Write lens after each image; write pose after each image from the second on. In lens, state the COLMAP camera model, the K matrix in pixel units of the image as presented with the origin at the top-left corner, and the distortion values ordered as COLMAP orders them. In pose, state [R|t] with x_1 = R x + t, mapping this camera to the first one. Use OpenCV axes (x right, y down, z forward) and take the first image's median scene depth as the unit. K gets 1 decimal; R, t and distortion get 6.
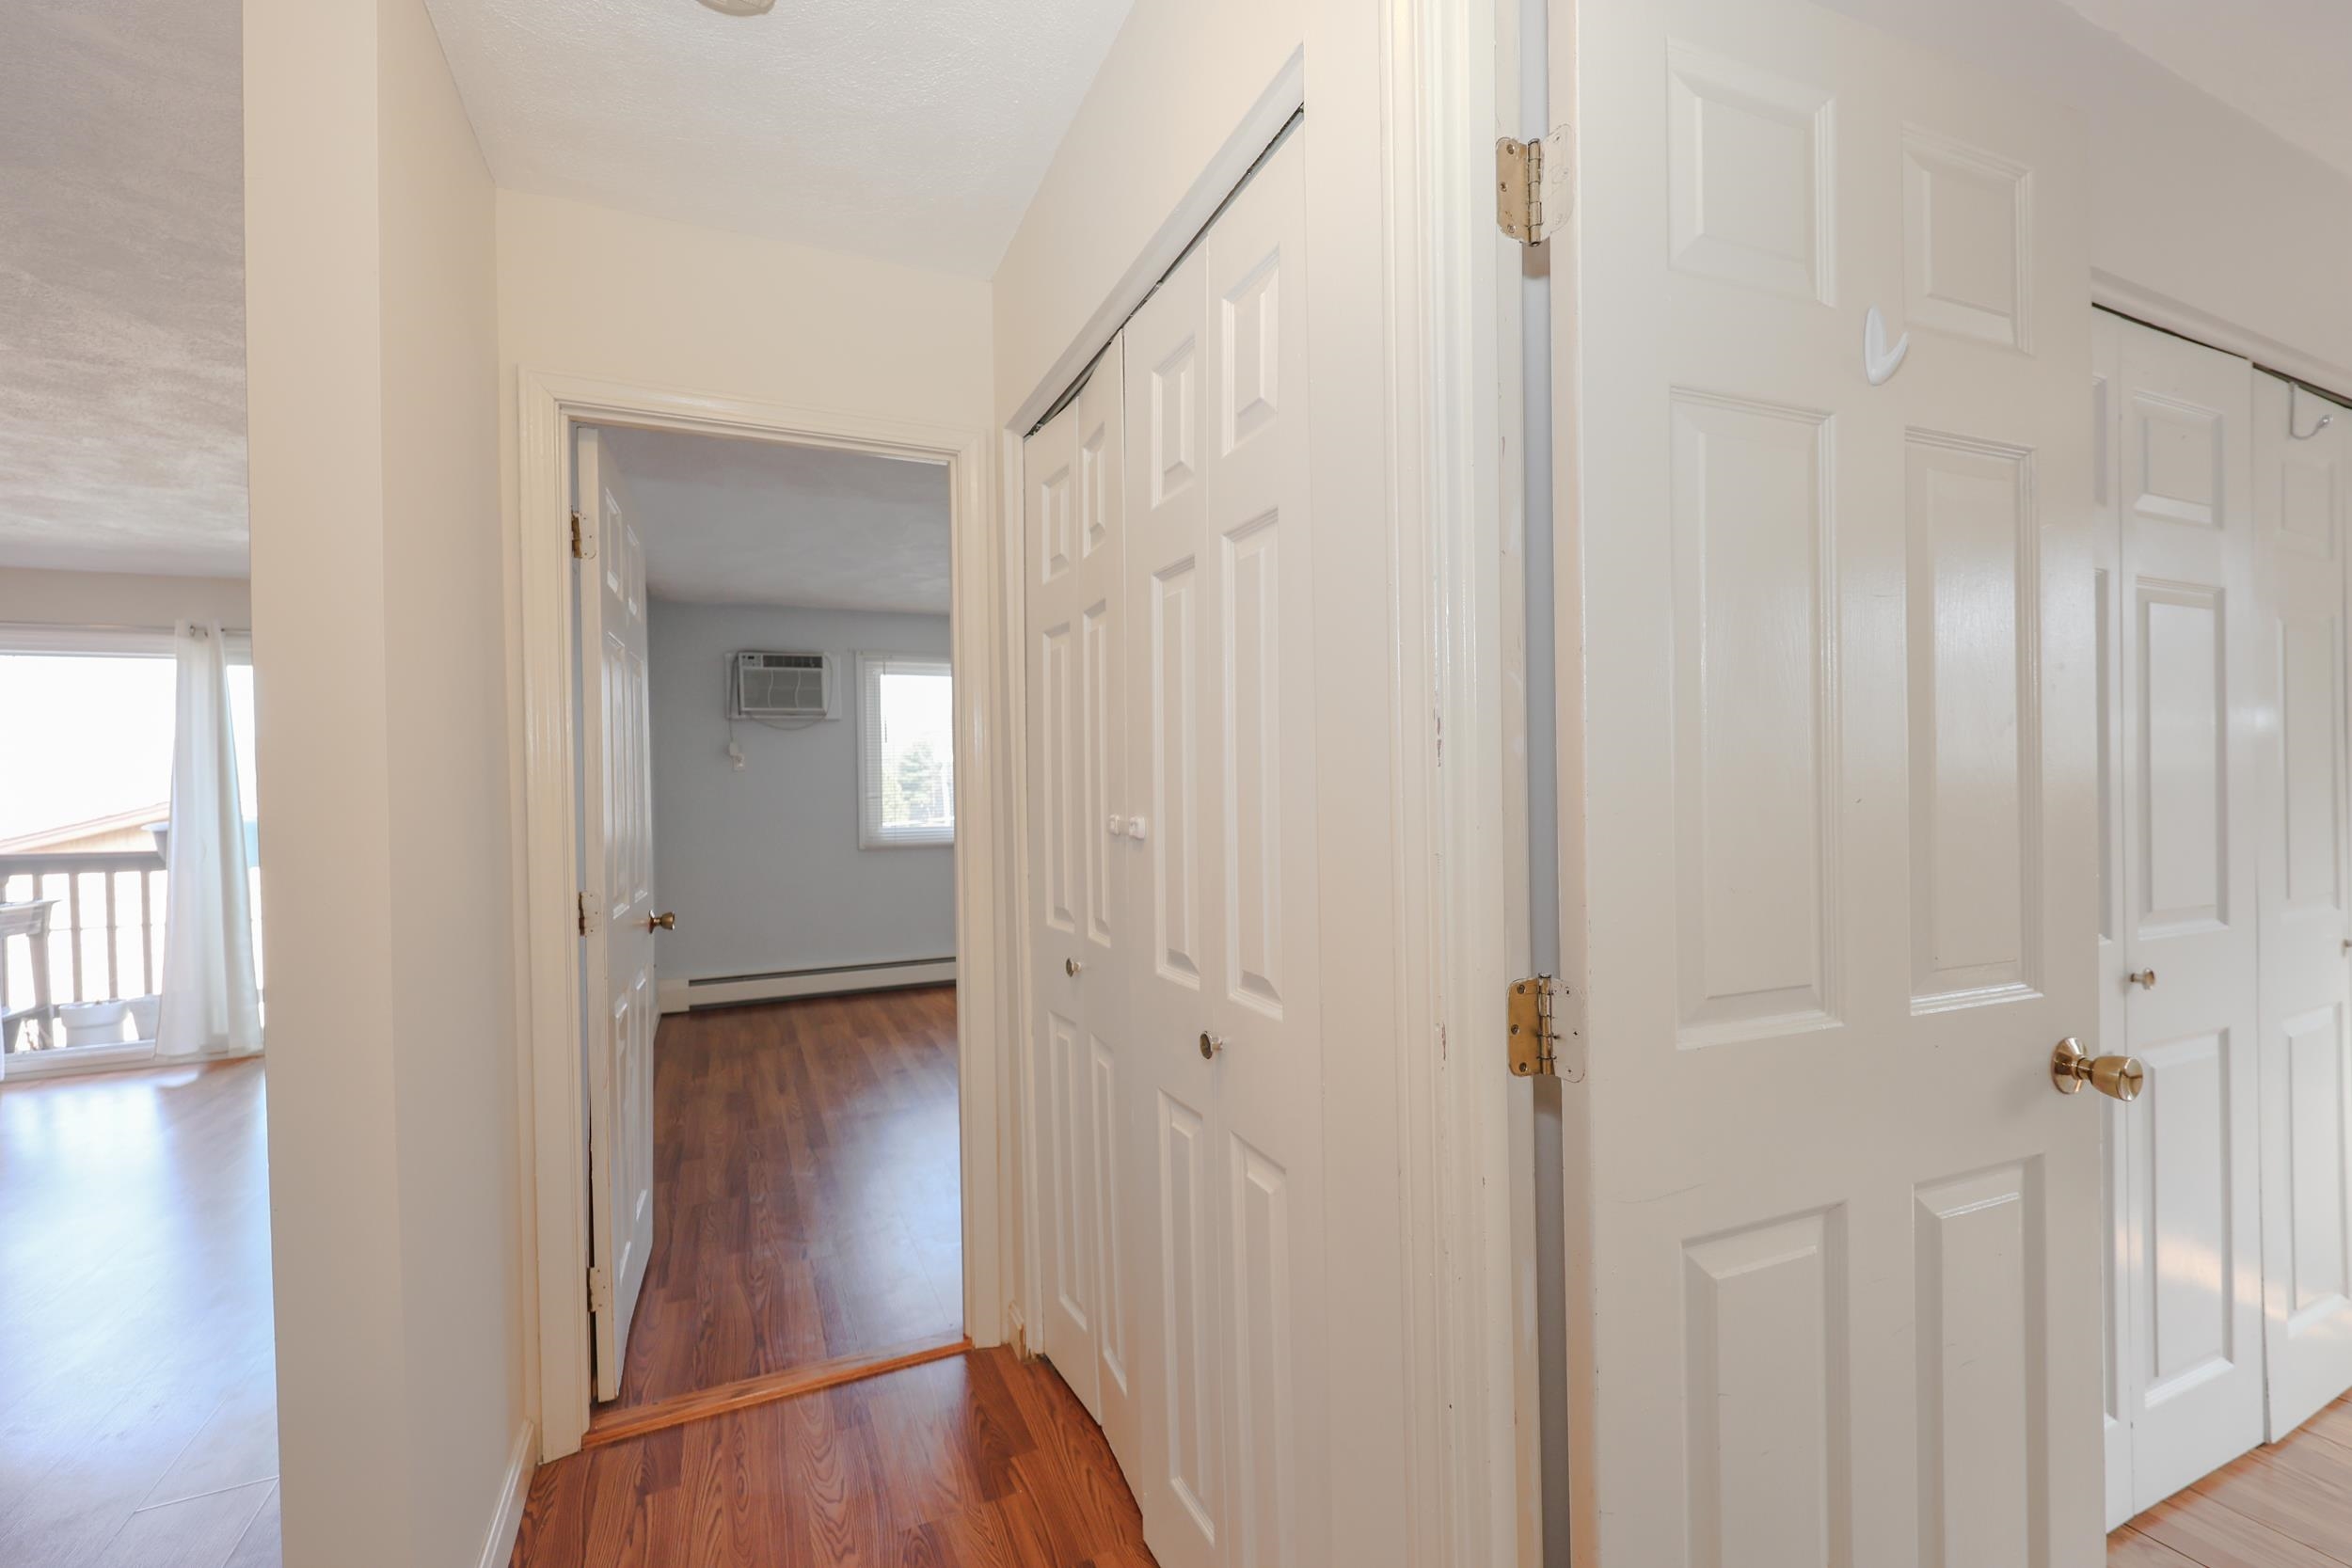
lens RADIAL K [[999.2, 0, 1176.0], [0, 999.2, 784.0], [0, 0, 1]] dist [-0.000868, -0.000205]
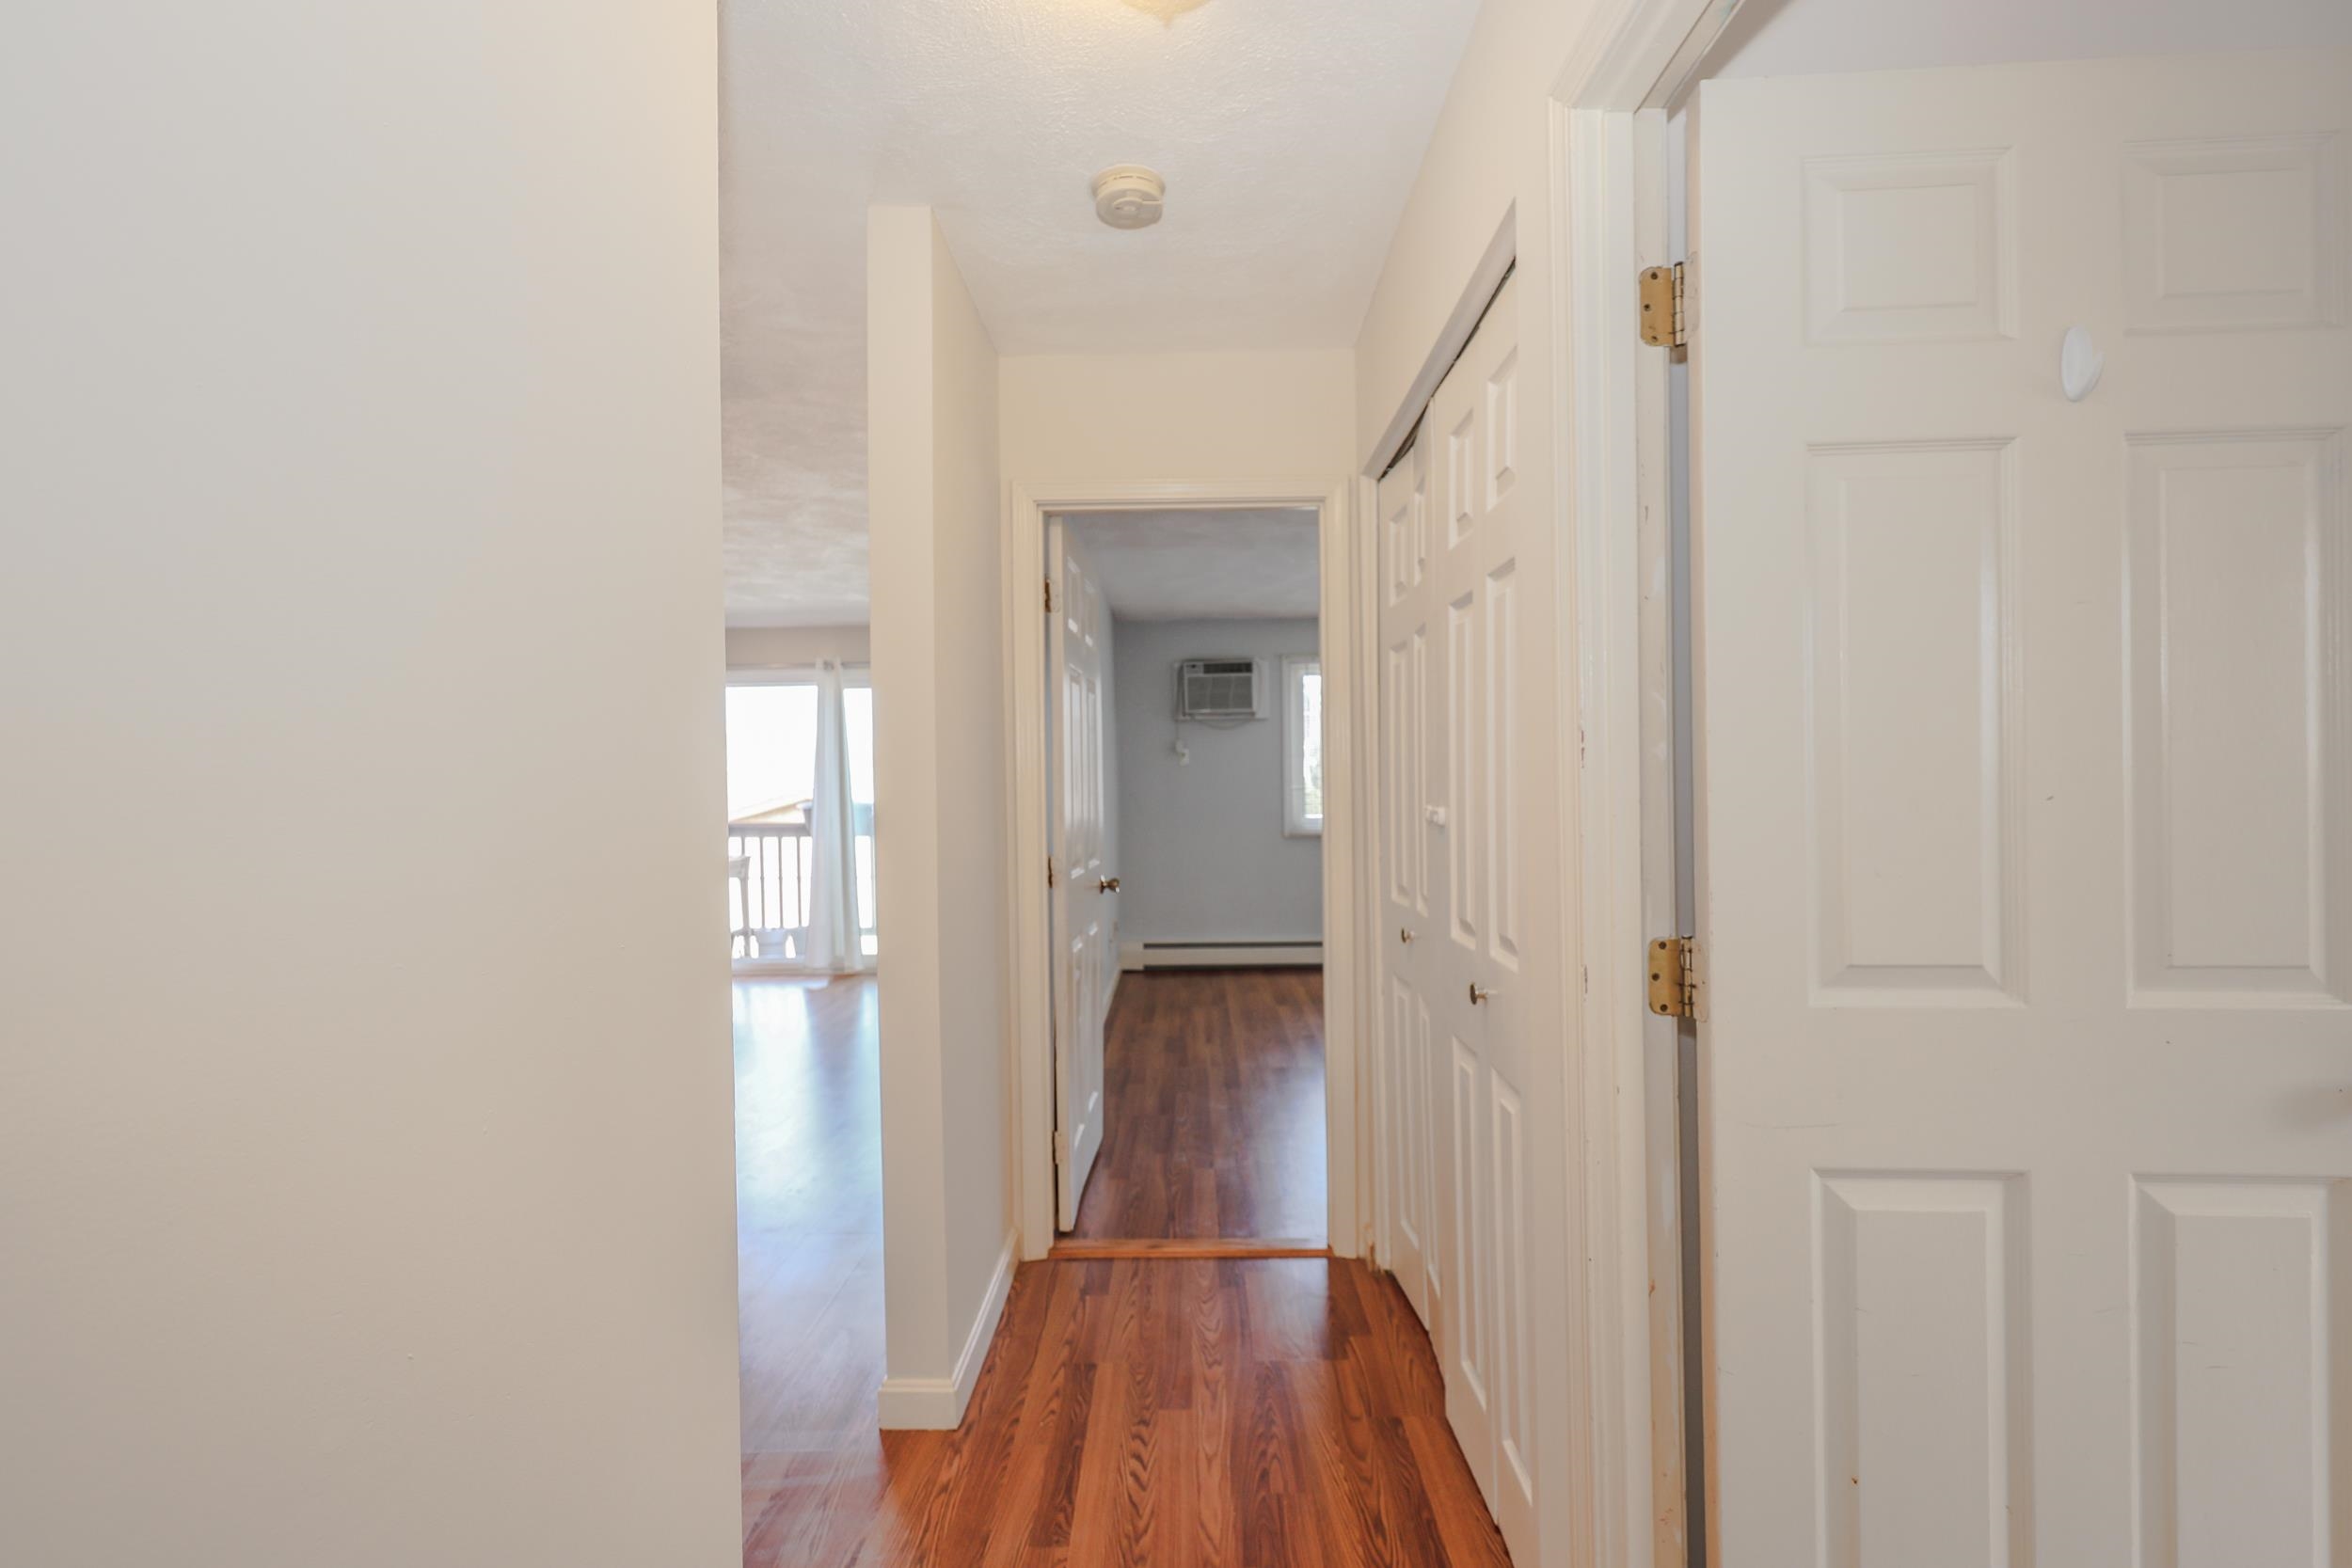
lens RADIAL K [[1017.1, 0, 1159.4], [0, 1017.1, 782.5], [0, 0, 1]] dist [-0.000370, 0.000021]
pose [[0.898770, 0.006615, -0.438371, 0.088555], [-0.004255, 0.999971, 0.006366, -0.001076], [0.438400, -0.003856, 0.898772, -0.110598]]
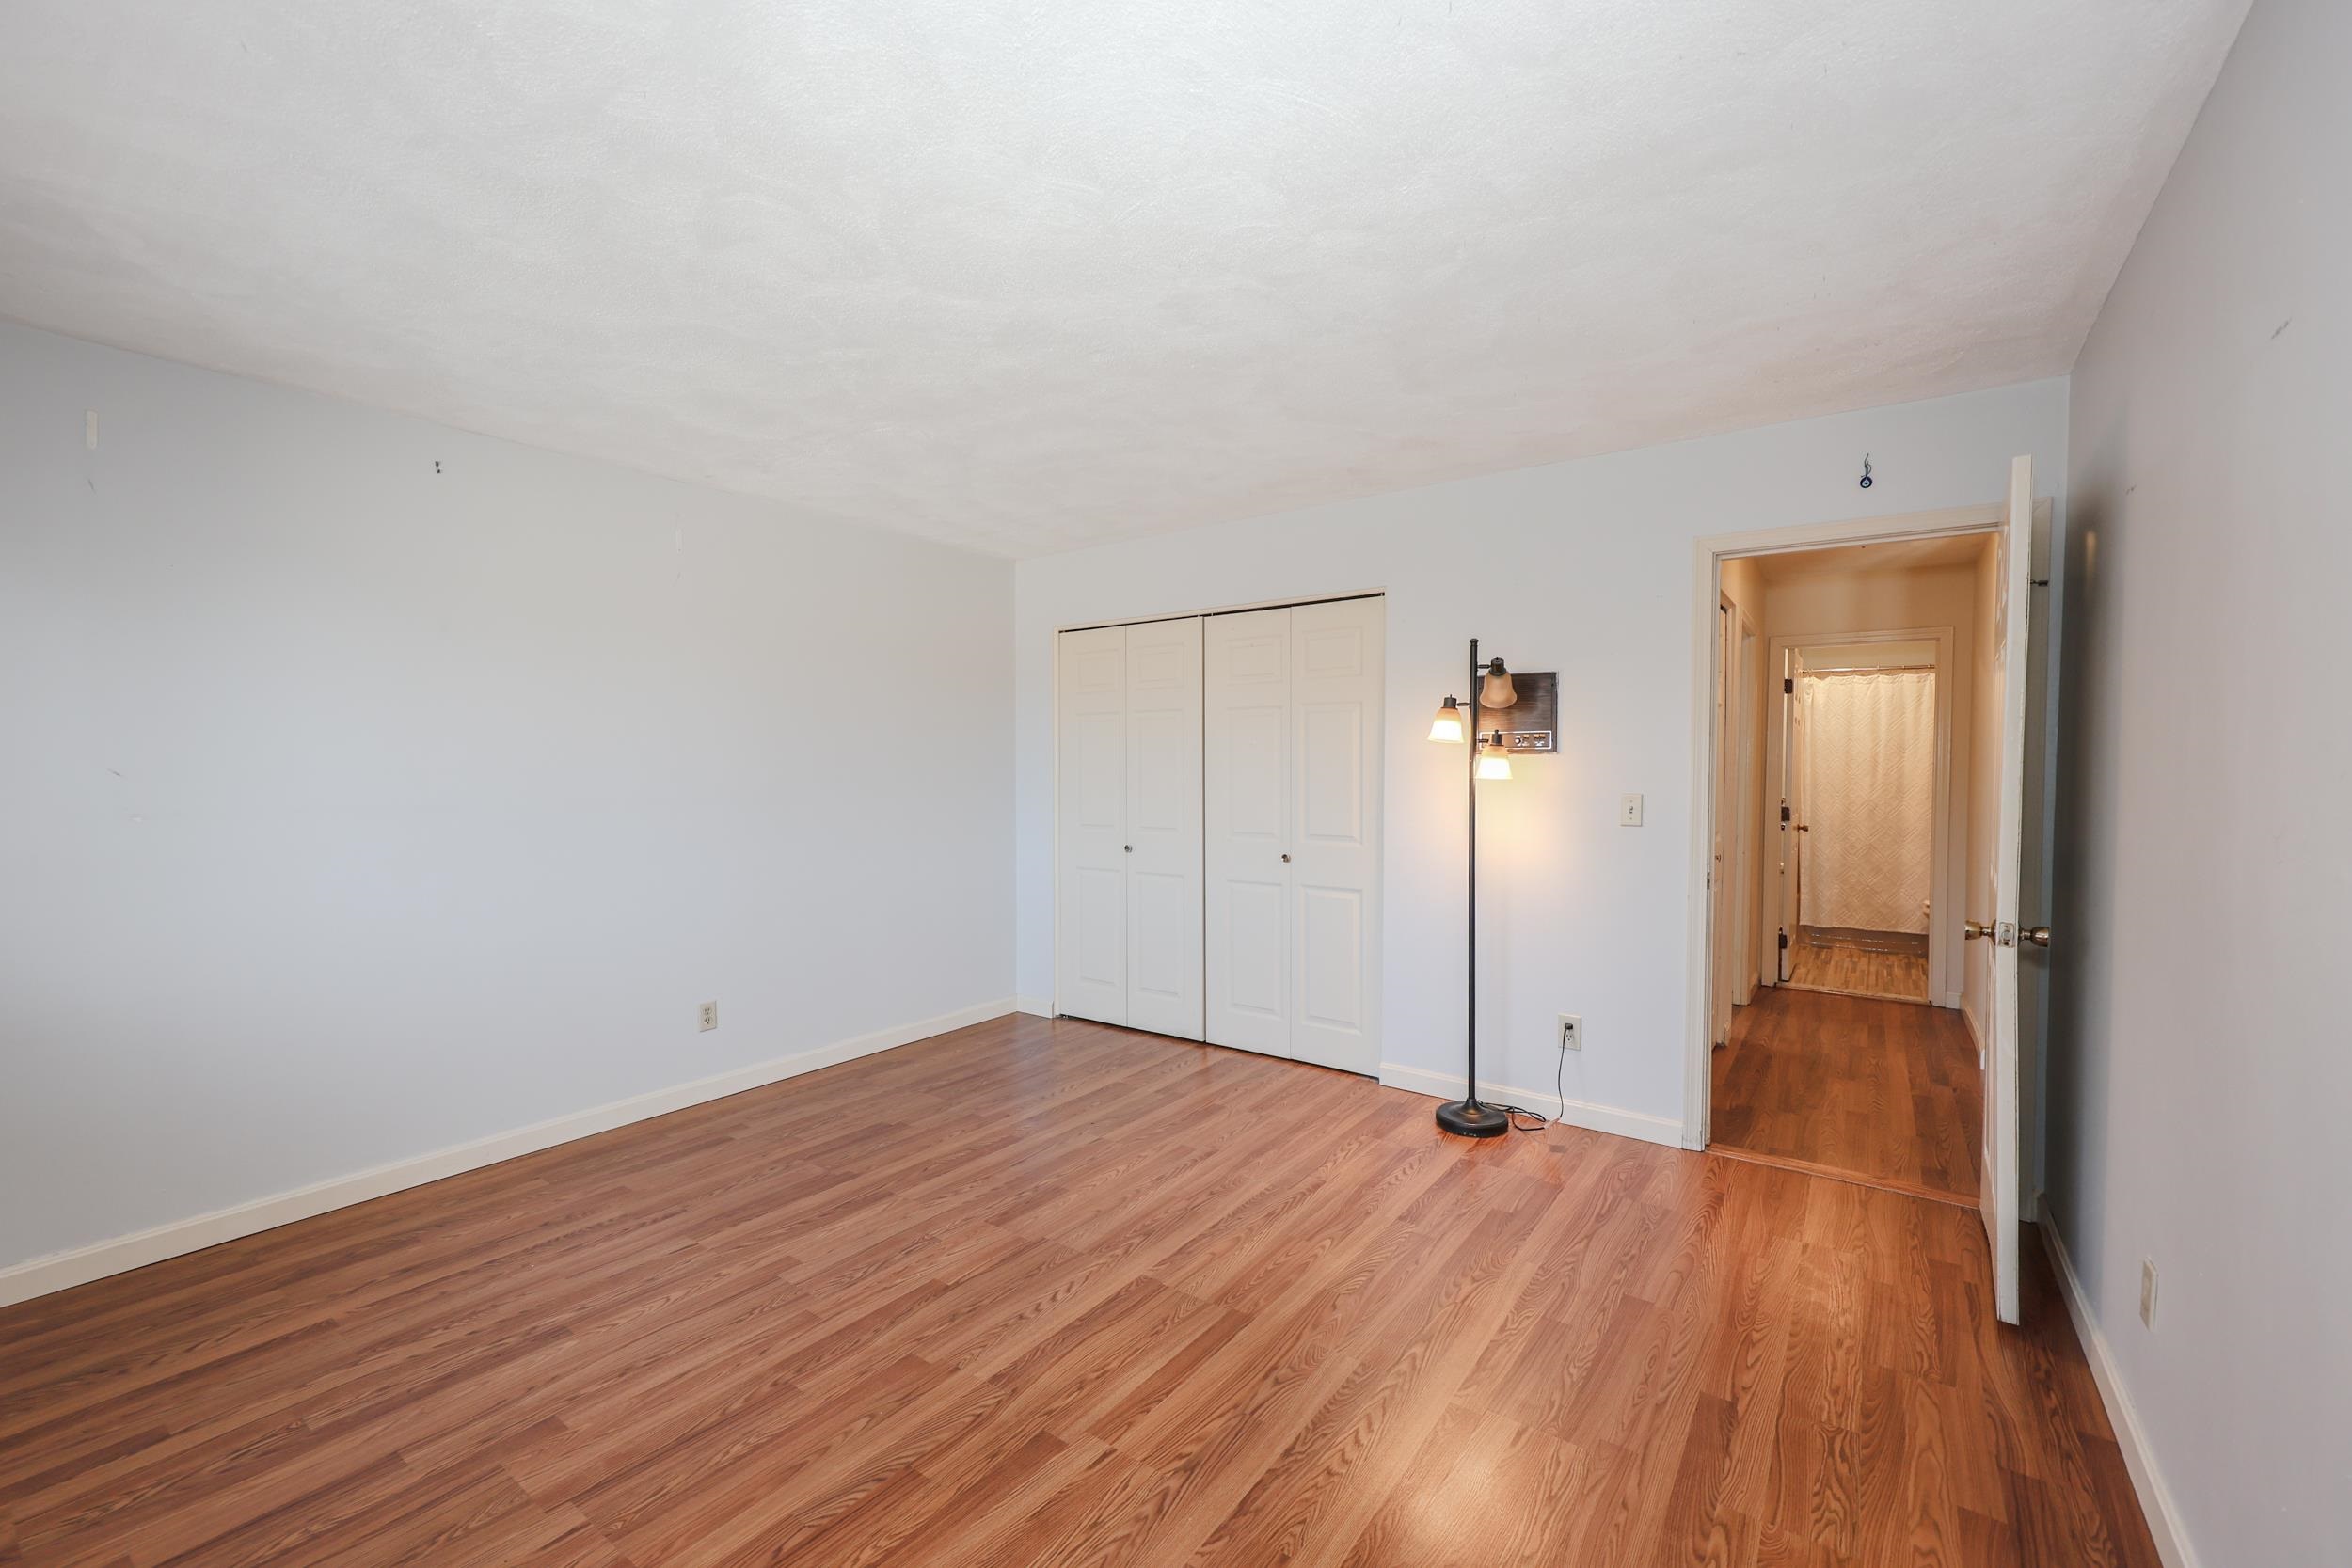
lens RADIAL K [[960.1, 0, 1149.7], [0, 960.1, 787.5], [0, 0, 1]] dist [0.003227, 0.000402]
pose [[-0.477277, -0.004669, 0.878741, -0.727270], [0.012505, 0.999849, 0.012104, -0.004649], [-0.878664, 0.016765, -0.477146, 1.636127]]
